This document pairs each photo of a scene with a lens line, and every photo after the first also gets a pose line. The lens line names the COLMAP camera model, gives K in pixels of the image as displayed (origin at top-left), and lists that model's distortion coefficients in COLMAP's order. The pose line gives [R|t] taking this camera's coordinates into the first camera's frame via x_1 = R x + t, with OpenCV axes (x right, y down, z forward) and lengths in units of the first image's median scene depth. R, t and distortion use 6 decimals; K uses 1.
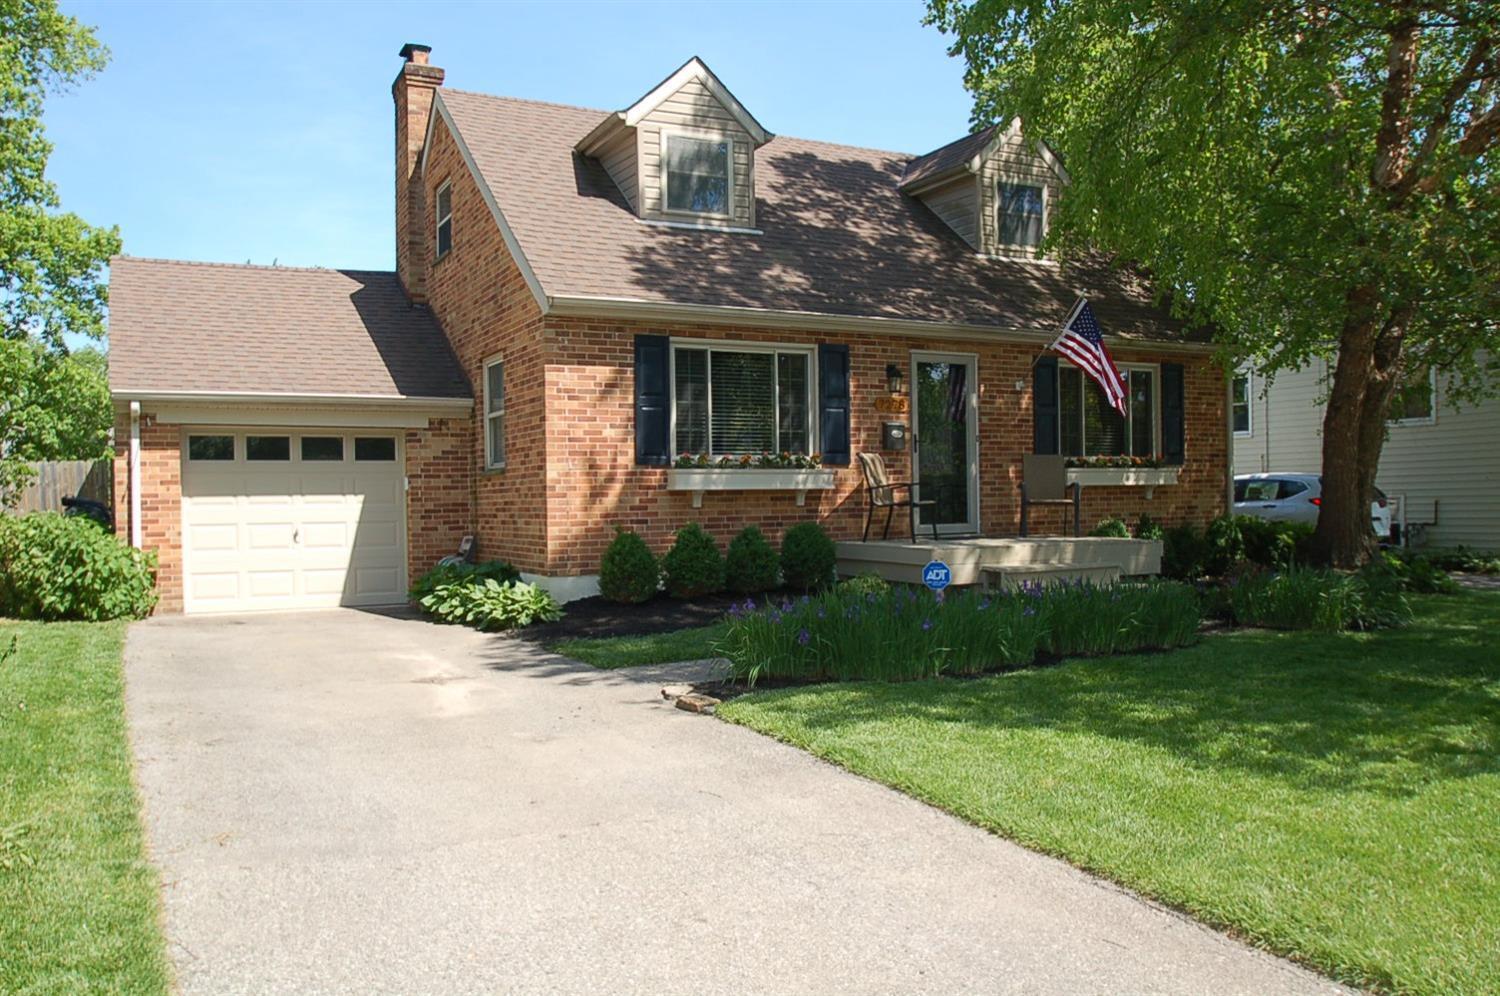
lens RADIAL K [[1206.2, 0, 752.5], [0, 1206.2, 500.1], [0, 0, 1]] dist [-0.083144, 0.004787]
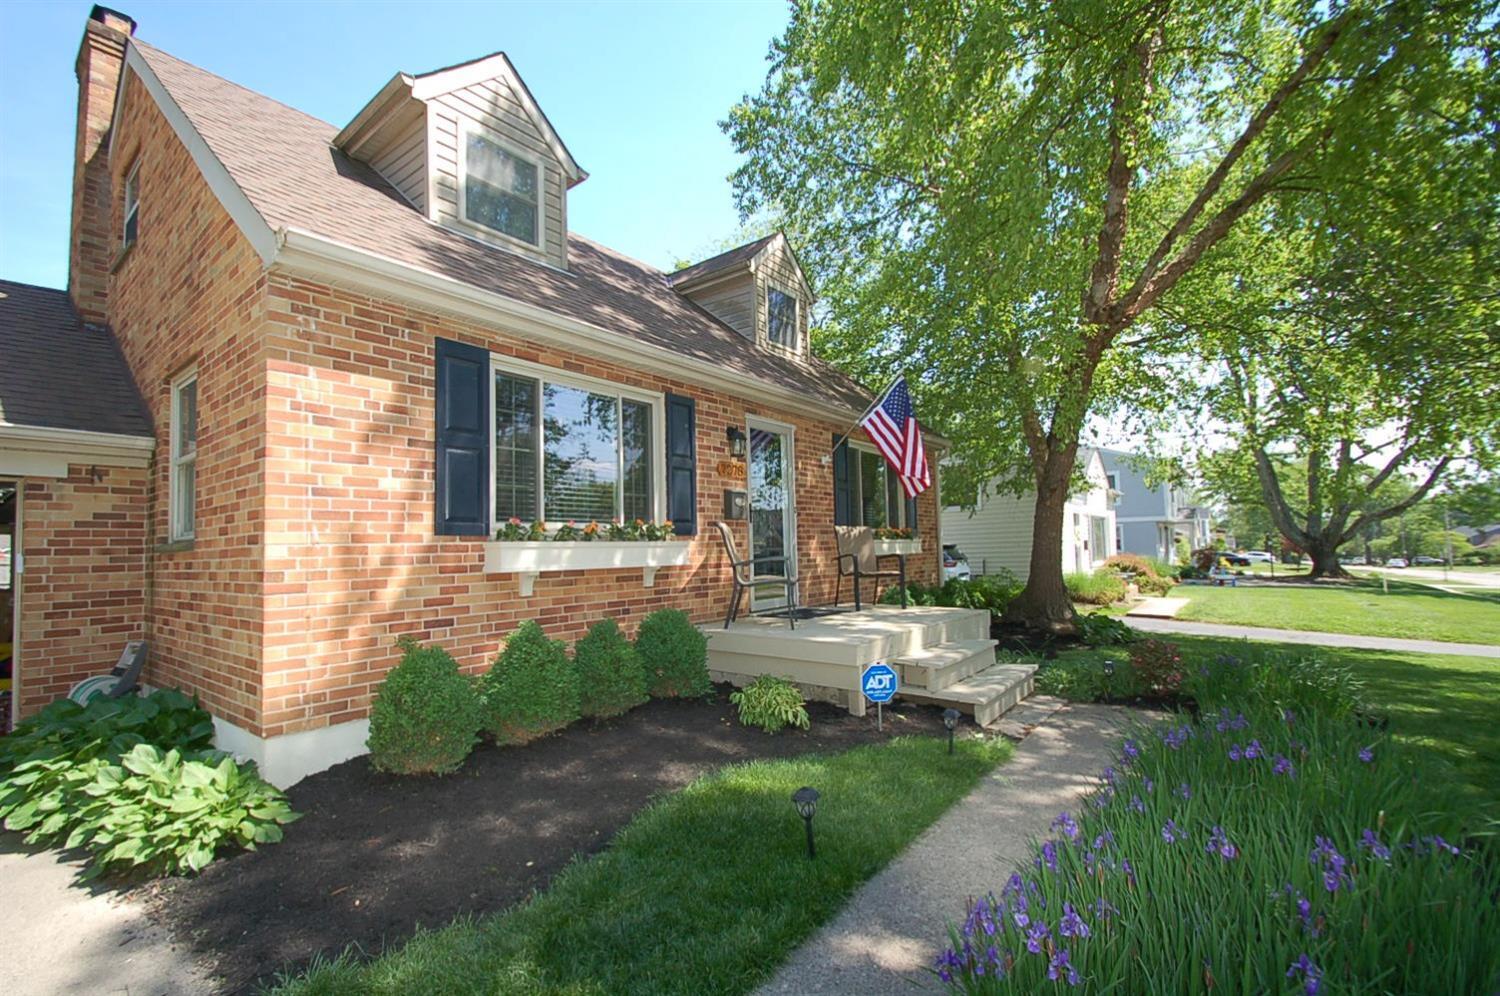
lens RADIAL K [[653.0, 0, 738.1], [0, 653.0, 516.5], [0, 0, 1]] dist [-0.004772, -0.006707]
pose [[0.913548, 0.014146, 0.406484, -0.084105], [0.009787, 0.998341, -0.056738, -0.016729], [-0.406613, 0.055811, 0.911894, 0.570744]]
